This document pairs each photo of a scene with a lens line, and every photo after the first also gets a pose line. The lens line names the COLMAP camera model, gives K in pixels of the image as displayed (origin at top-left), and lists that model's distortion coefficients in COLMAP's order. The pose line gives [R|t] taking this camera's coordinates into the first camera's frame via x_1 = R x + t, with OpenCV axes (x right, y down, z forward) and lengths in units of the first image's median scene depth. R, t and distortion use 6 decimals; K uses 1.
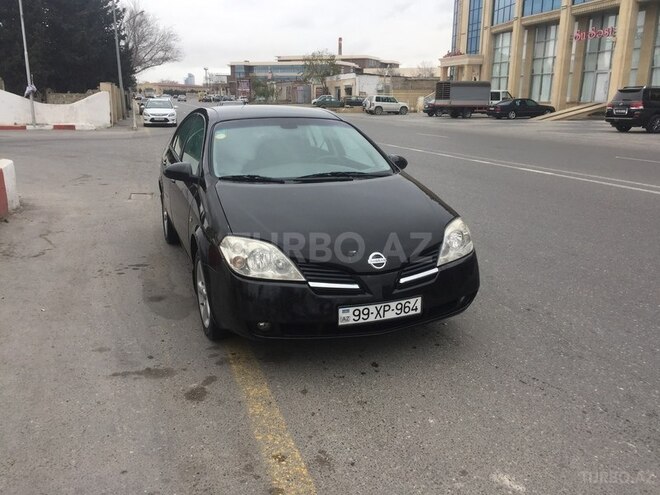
lens RADIAL K [[567.4, 0, 330.0], [0, 567.4, 247.5], [0, 0, 1]] dist [0.068041, -0.096876]
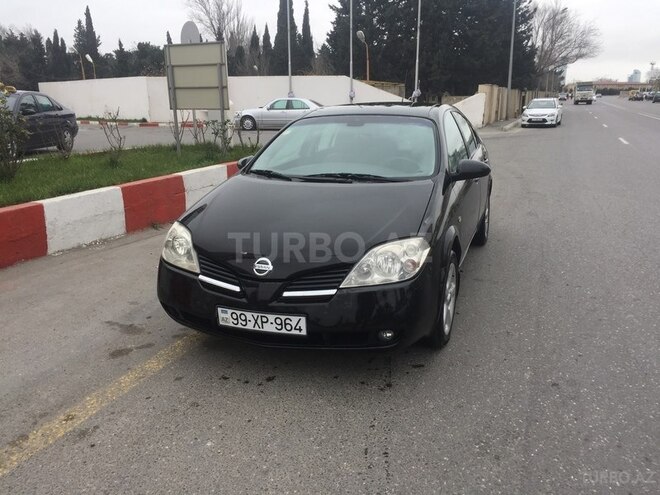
lens RADIAL K [[567.4, 0, 330.0], [0, 567.4, 247.5], [0, 0, 1]] dist [0.068041, -0.096876]
pose [[0.751057, 0.146629, -0.643749, 0.704205], [-0.147878, 0.987615, 0.052424, -0.067673], [0.643463, 0.055823, 0.763439, 0.332496]]
